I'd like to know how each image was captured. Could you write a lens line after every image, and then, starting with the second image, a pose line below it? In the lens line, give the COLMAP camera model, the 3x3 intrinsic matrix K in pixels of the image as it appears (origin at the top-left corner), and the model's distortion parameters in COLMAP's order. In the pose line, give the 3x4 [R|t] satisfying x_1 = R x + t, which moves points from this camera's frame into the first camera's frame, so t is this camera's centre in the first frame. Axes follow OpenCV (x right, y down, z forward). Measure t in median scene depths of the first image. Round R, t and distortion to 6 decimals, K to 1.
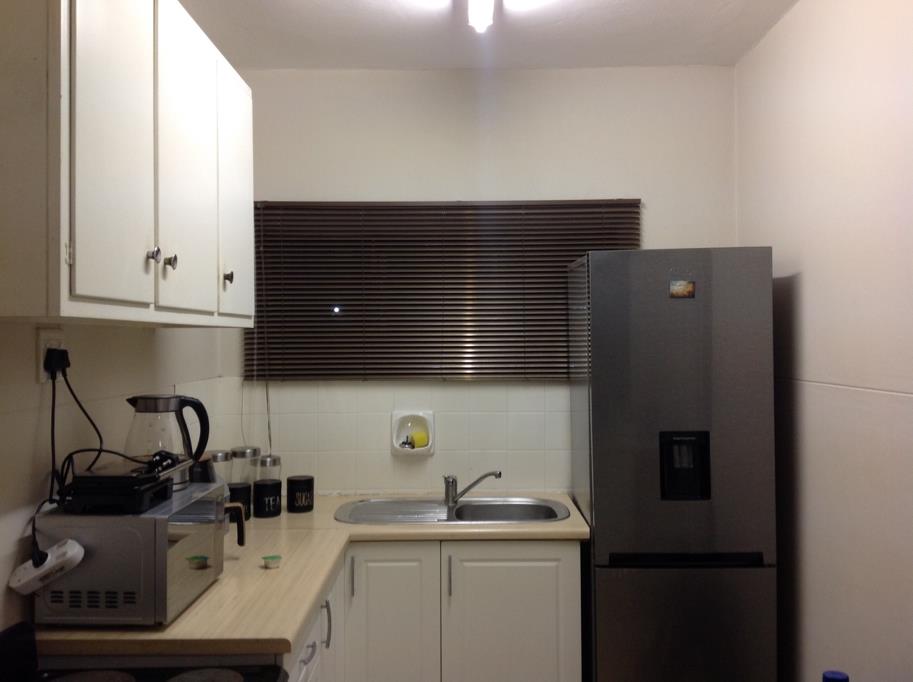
lens RADIAL K [[858.4, 0, 456.5], [0, 858.4, 341.0], [0, 0, 1]] dist [0.003768, 0.000172]
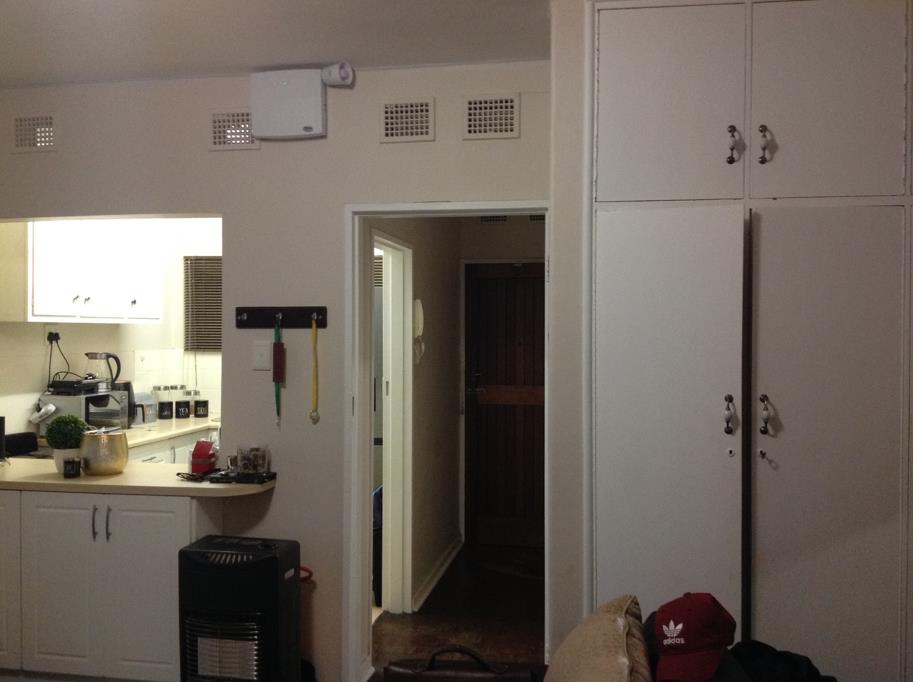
lens RADIAL K [[827.9, 0, 456.5], [0, 827.9, 341.0], [0, 0, 1]] dist [-0.006372, -0.013667]
pose [[0.986350, 0.018663, -0.163601, 1.121490], [-0.016712, 0.999772, 0.013293, -0.016991], [0.163812, -0.010378, 0.986437, -1.223640]]
